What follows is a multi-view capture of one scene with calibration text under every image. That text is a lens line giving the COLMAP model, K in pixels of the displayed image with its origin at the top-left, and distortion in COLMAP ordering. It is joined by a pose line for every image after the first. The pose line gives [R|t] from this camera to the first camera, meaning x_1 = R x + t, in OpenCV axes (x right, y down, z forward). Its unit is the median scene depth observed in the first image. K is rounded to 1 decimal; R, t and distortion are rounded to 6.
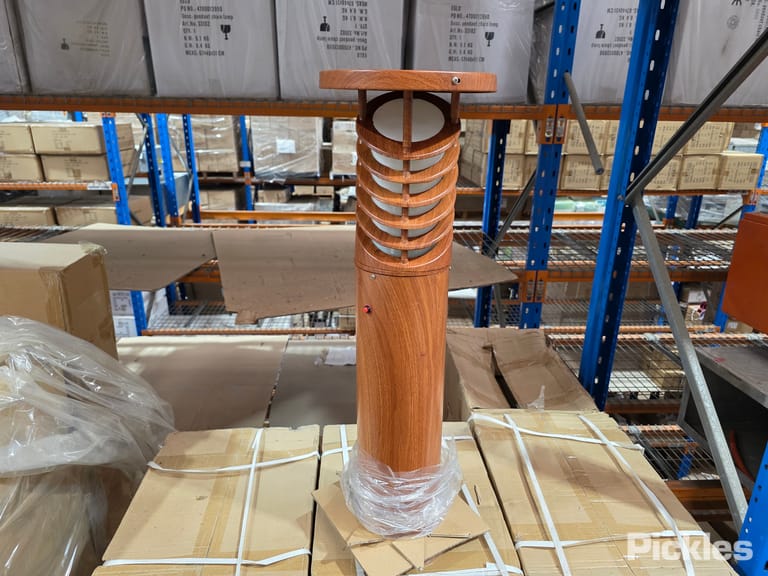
lens RADIAL K [[542.2, 0, 392.1], [0, 542.2, 299.9], [0, 0, 1]] dist [0.037789, -0.045881]
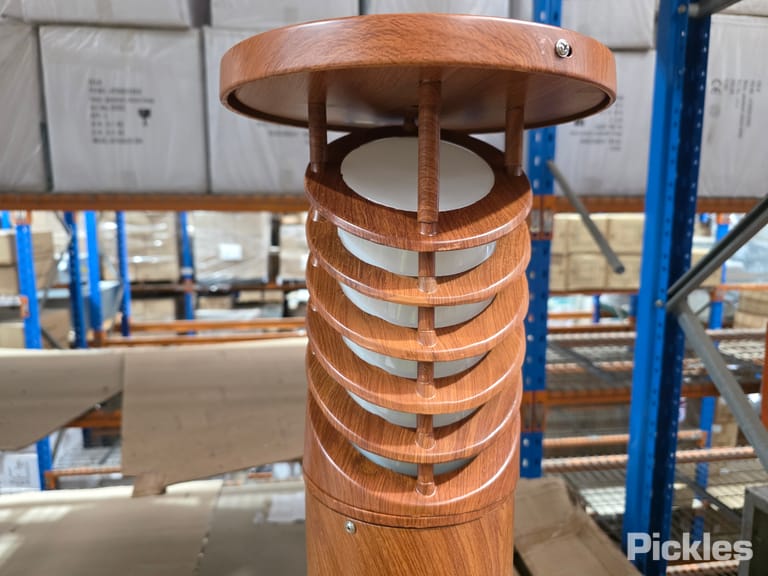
lens RADIAL K [[542.2, 0, 386.1], [0, 542.2, 292.1], [0, 0, 1]] dist [0.037789, -0.045881]
pose [[0.996290, -0.026465, 0.081888, -0.014469], [0.042172, 0.979598, -0.196491, -0.051827], [-0.075017, 0.199216, 0.977080, 0.213237]]
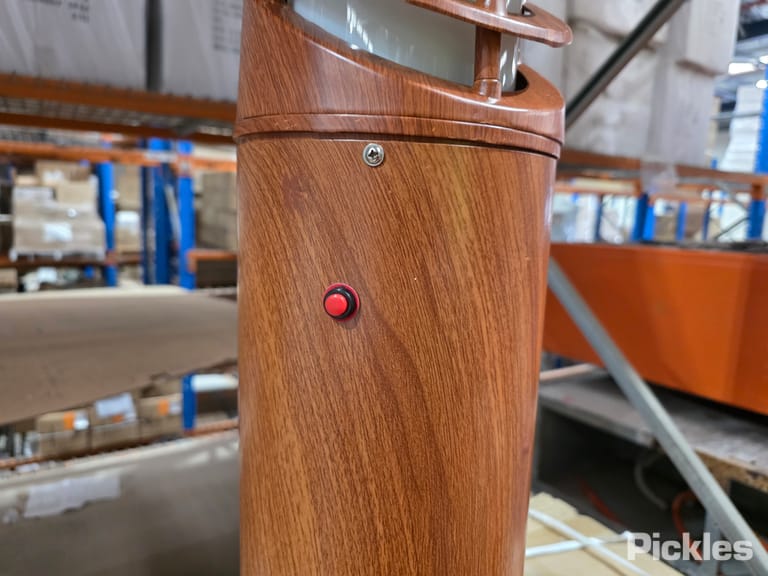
lens RADIAL K [[542.2, 0, 391.9], [0, 542.2, 284.2], [0, 0, 1]] dist [0.037789, -0.045881]
pose [[0.874758, -0.052051, 0.481756, -0.056870], [0.142208, 0.978011, -0.152550, 0.019615], [-0.463222, 0.201954, 0.862925, 0.305486]]
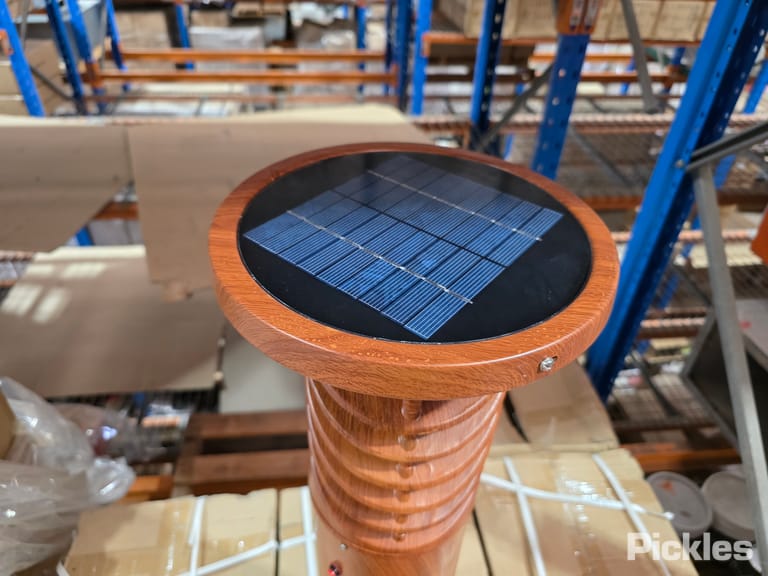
lens RADIAL K [[542.2, 0, 384.7], [0, 542.2, 299.9], [0, 0, 1]] dist [0.037789, -0.045881]
pose [[0.998674, -0.016356, 0.048816, -0.006022], [-0.000089, 0.947646, 0.319323, -0.183556], [-0.051483, -0.318904, 0.946388, 0.208939]]
